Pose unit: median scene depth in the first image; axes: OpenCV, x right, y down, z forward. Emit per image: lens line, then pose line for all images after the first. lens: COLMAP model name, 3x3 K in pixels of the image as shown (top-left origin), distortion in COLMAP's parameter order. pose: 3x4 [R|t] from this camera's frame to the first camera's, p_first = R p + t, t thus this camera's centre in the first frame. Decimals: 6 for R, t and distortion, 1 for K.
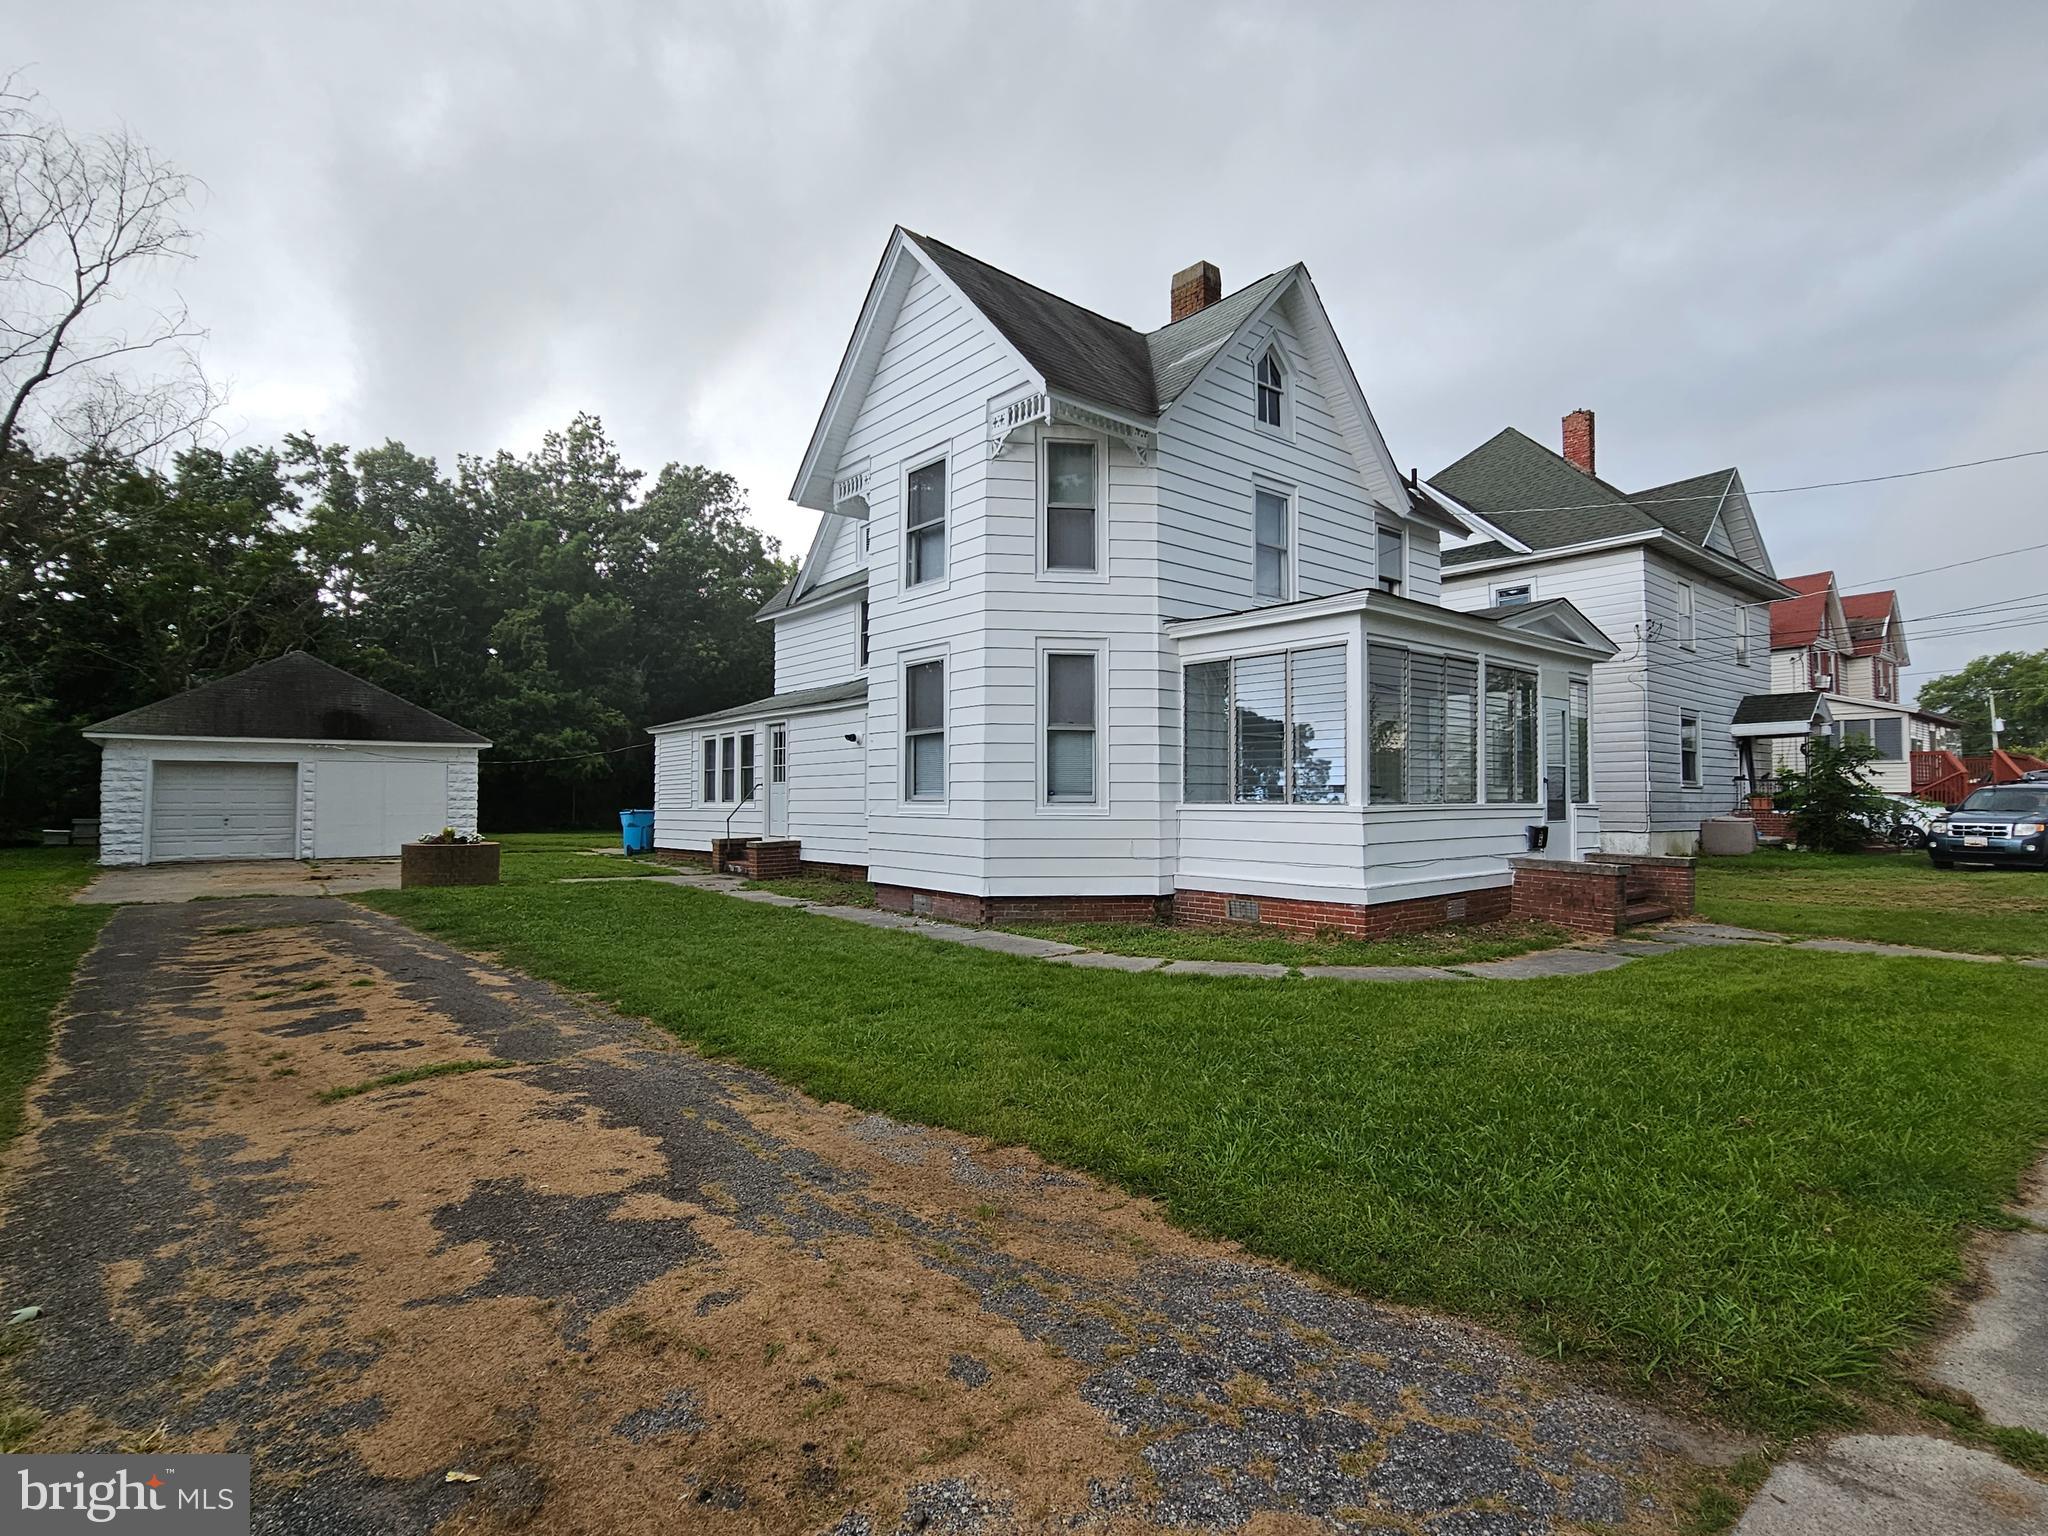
lens RADIAL K [[840.4, 0, 1032.3], [0, 840.4, 769.2], [0, 0, 1]] dist [-0.000667, 0.000447]
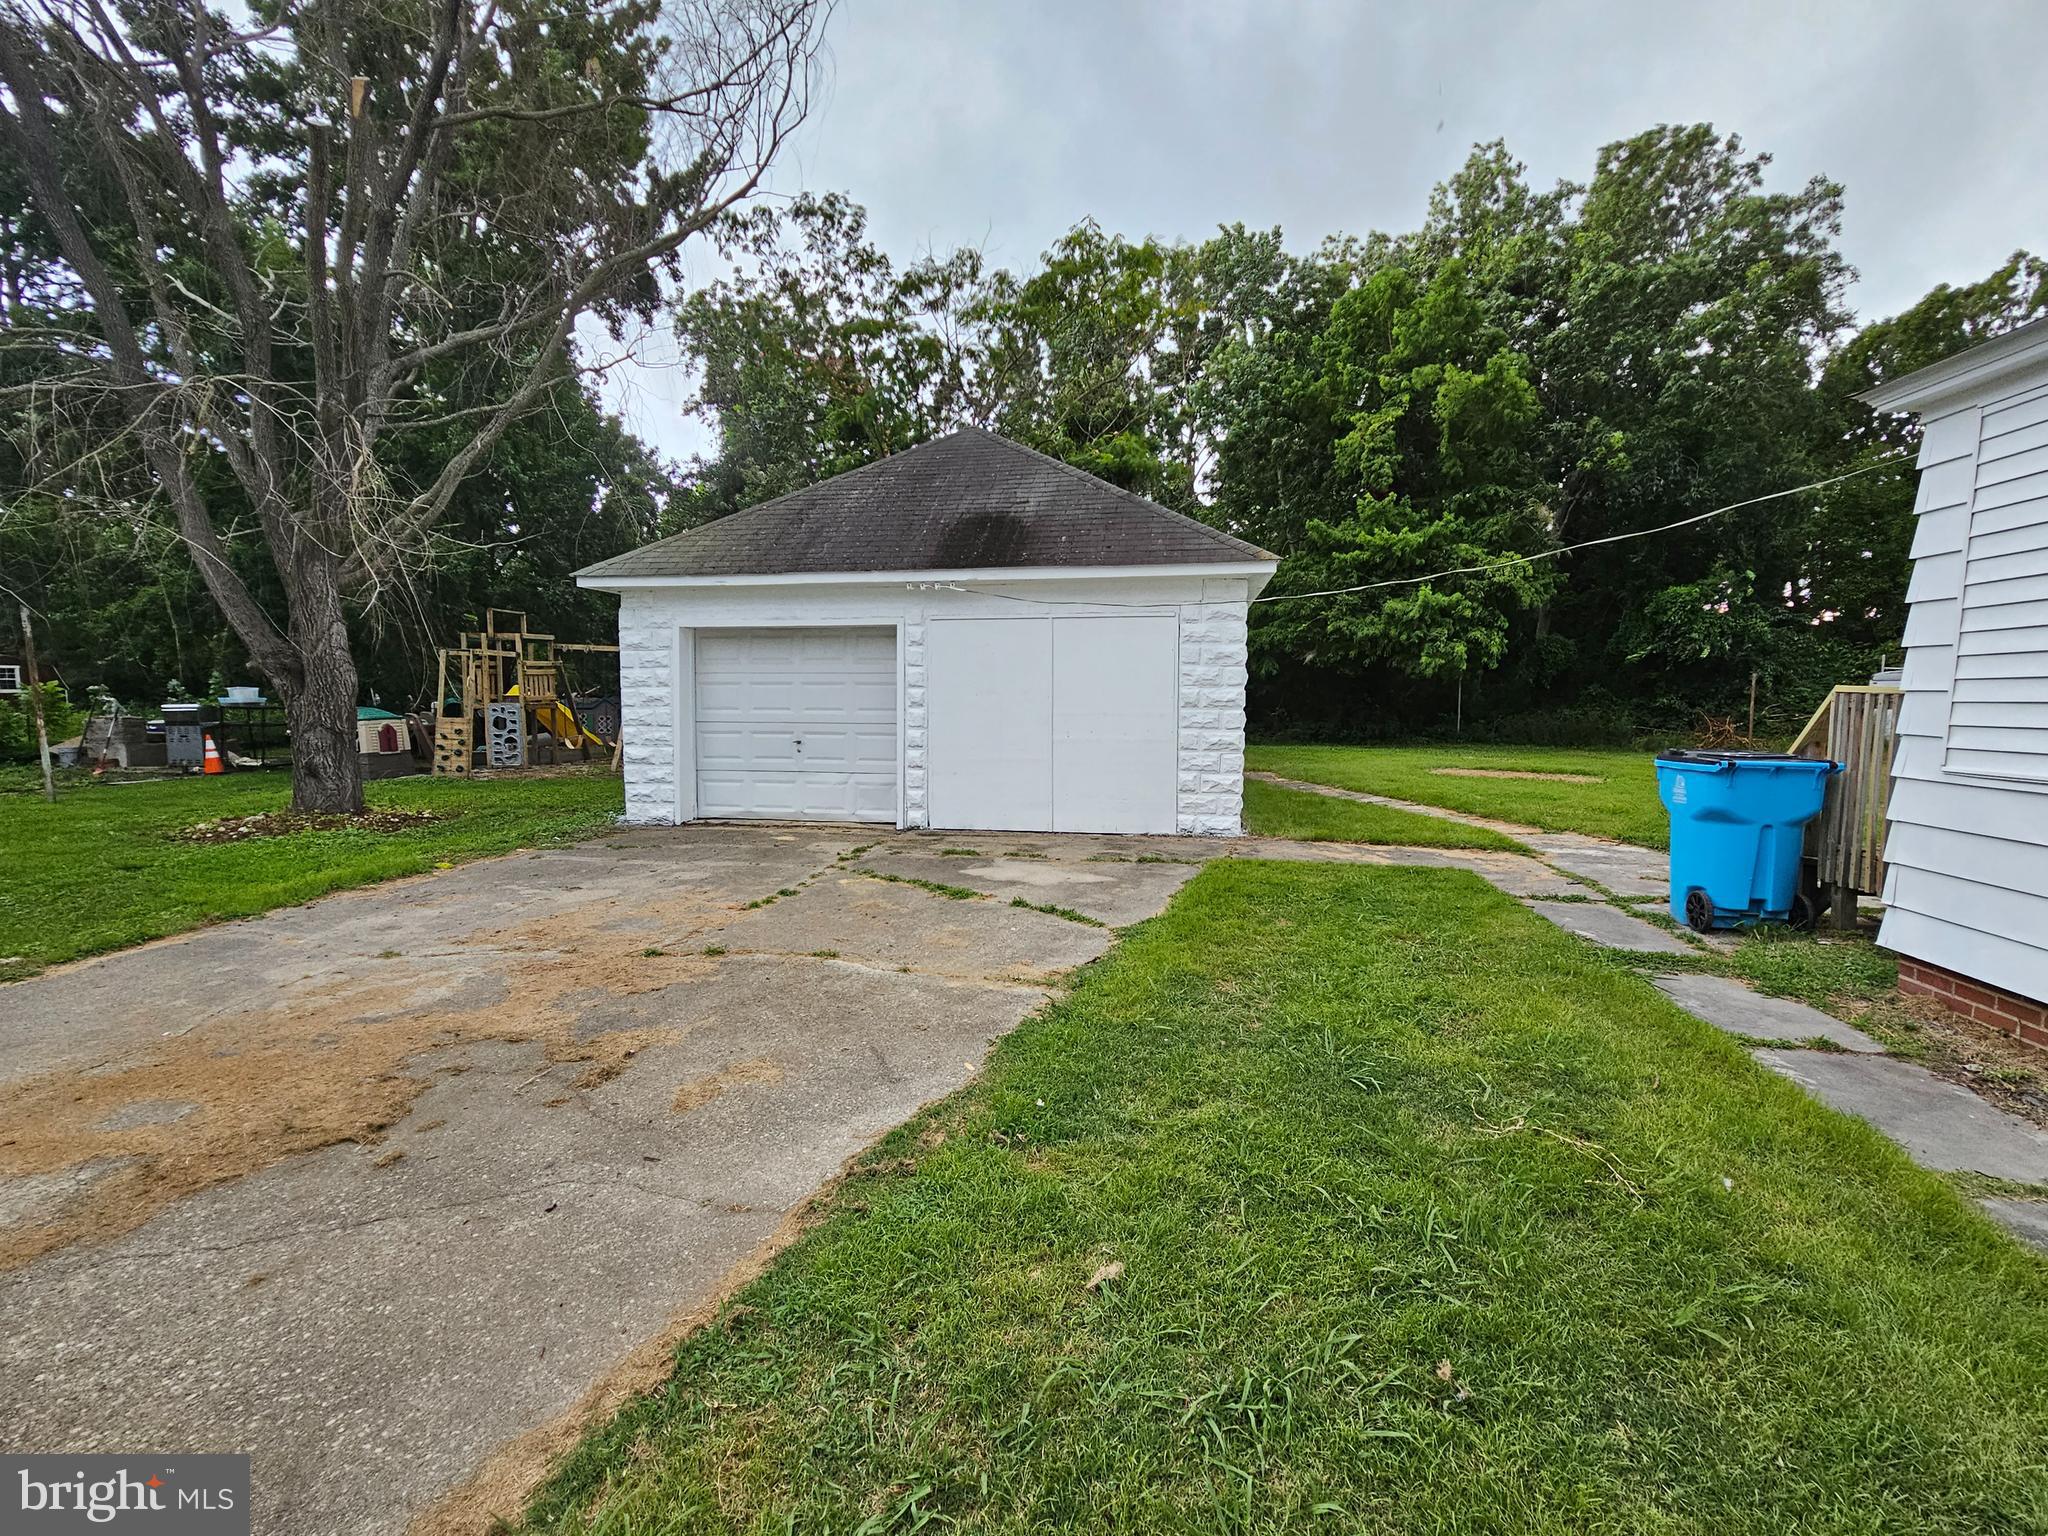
lens RADIAL K [[860.1, 0, 1071.6], [0, 860.1, 773.7], [0, 0, 1]] dist [0.001504, 0.000380]
pose [[0.609968, 0.072070, -0.789142, -0.427781], [0.021205, 0.994014, 0.107171, 0.025727], [0.792143, -0.082105, 0.604788, 0.782049]]
